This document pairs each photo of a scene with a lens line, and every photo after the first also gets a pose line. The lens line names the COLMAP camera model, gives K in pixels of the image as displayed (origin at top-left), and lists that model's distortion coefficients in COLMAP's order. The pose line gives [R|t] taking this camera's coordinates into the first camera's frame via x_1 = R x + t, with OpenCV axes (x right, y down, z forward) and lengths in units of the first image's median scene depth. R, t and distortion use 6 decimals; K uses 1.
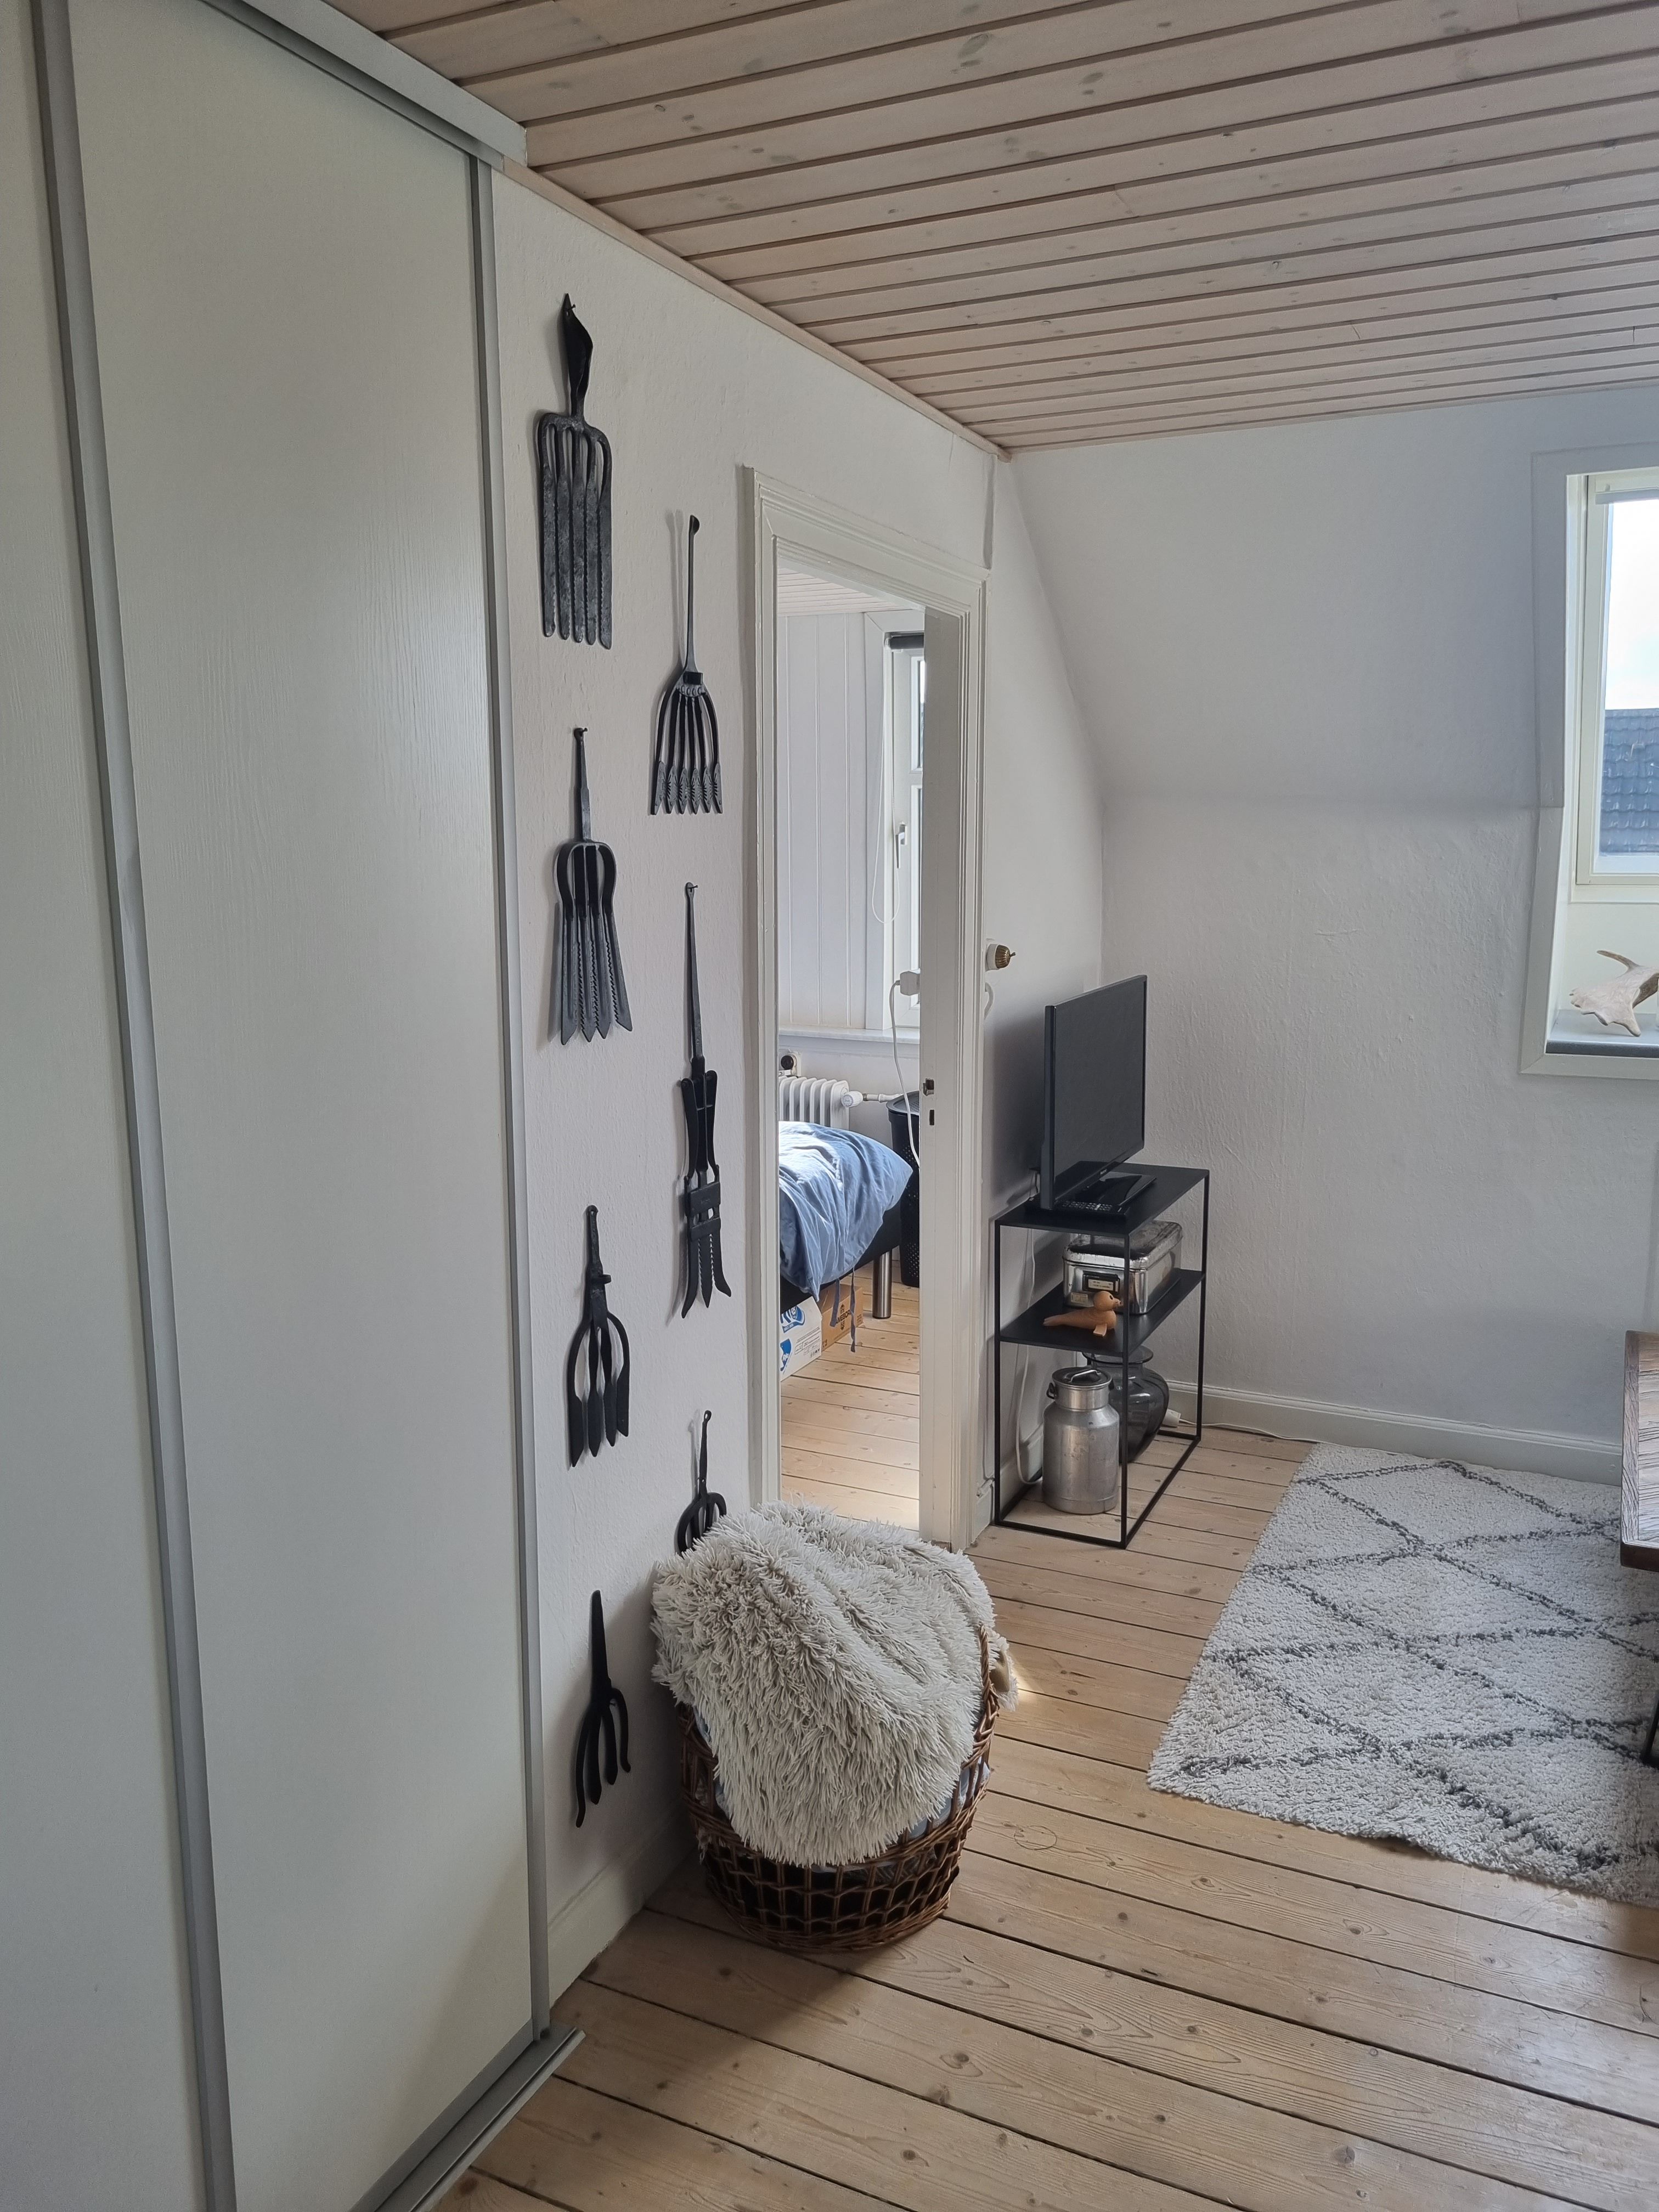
lens RADIAL K [[1674.1, 0, 831.7], [0, 1674.1, 1104.7], [0, 0, 1]] dist [0.027790, 0.001031]
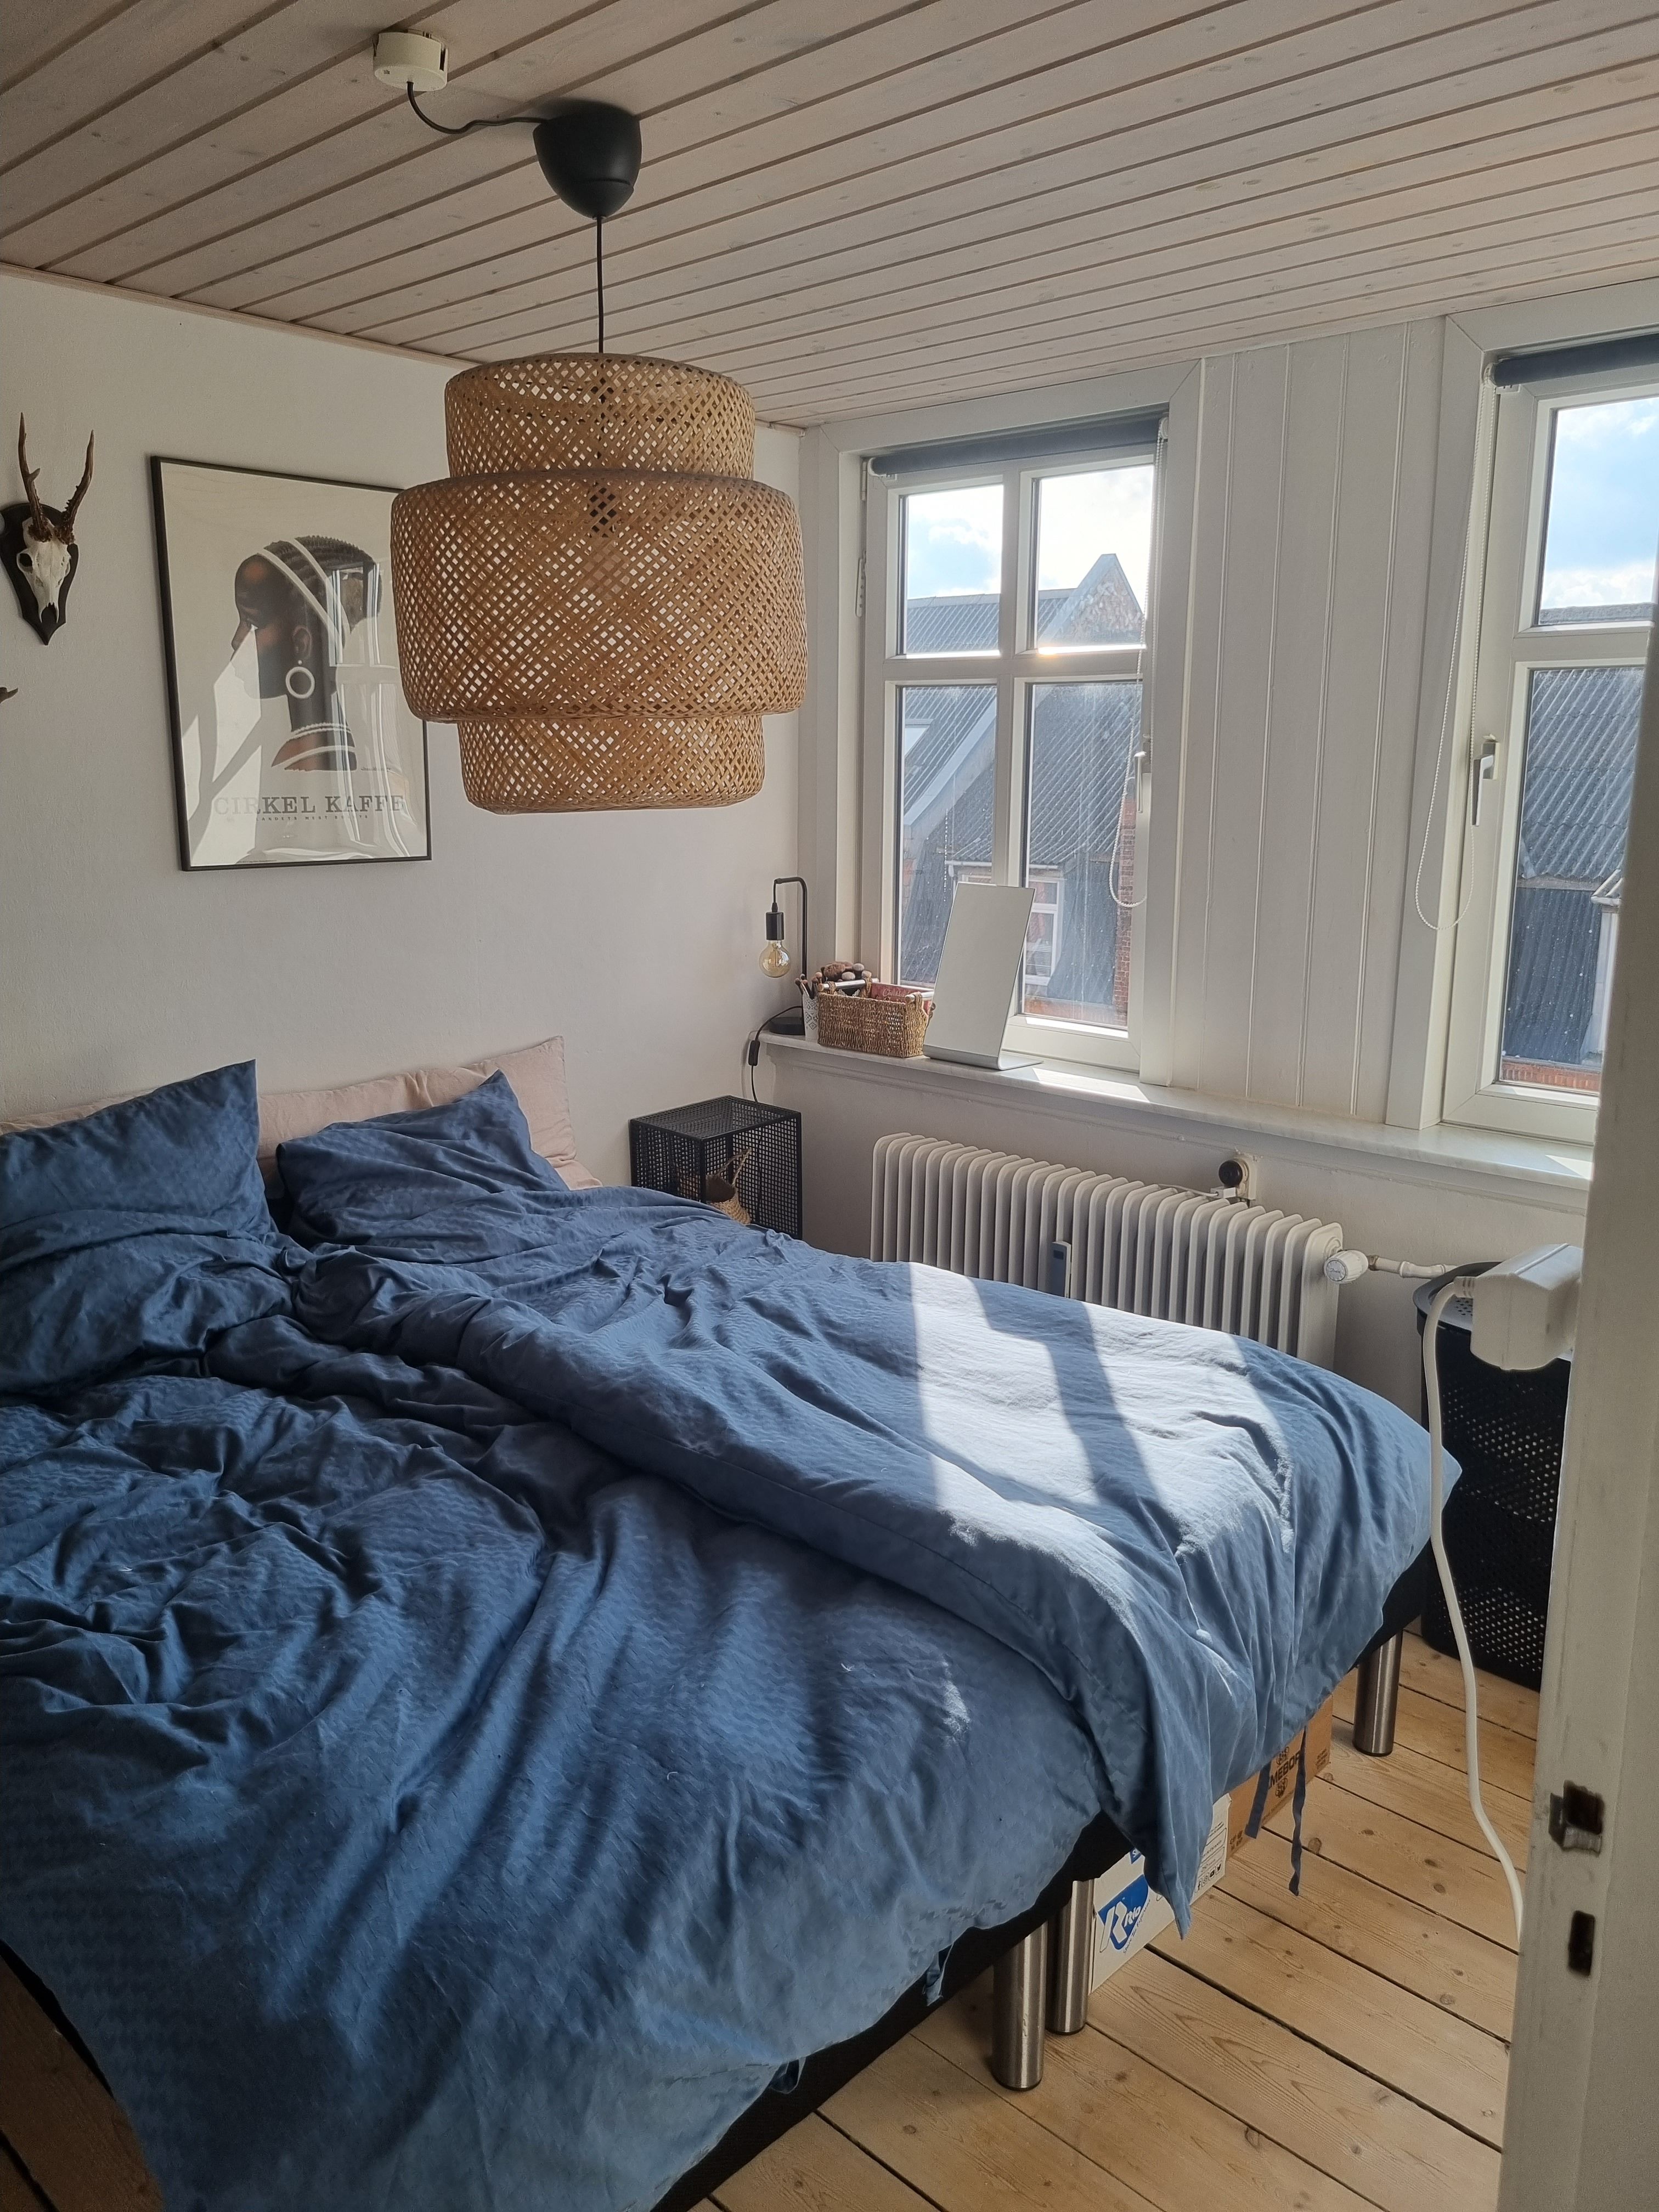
lens RADIAL K [[1674.1, 0, 828.0], [0, 1674.1, 1105.2], [0, 0, 1]] dist [0.027790, 0.001031]
pose [[0.951093, 0.071227, -0.300580, 0.013925], [-0.063223, 0.997340, 0.036286, -0.069770], [0.302365, -0.015508, 0.953066, 0.500255]]
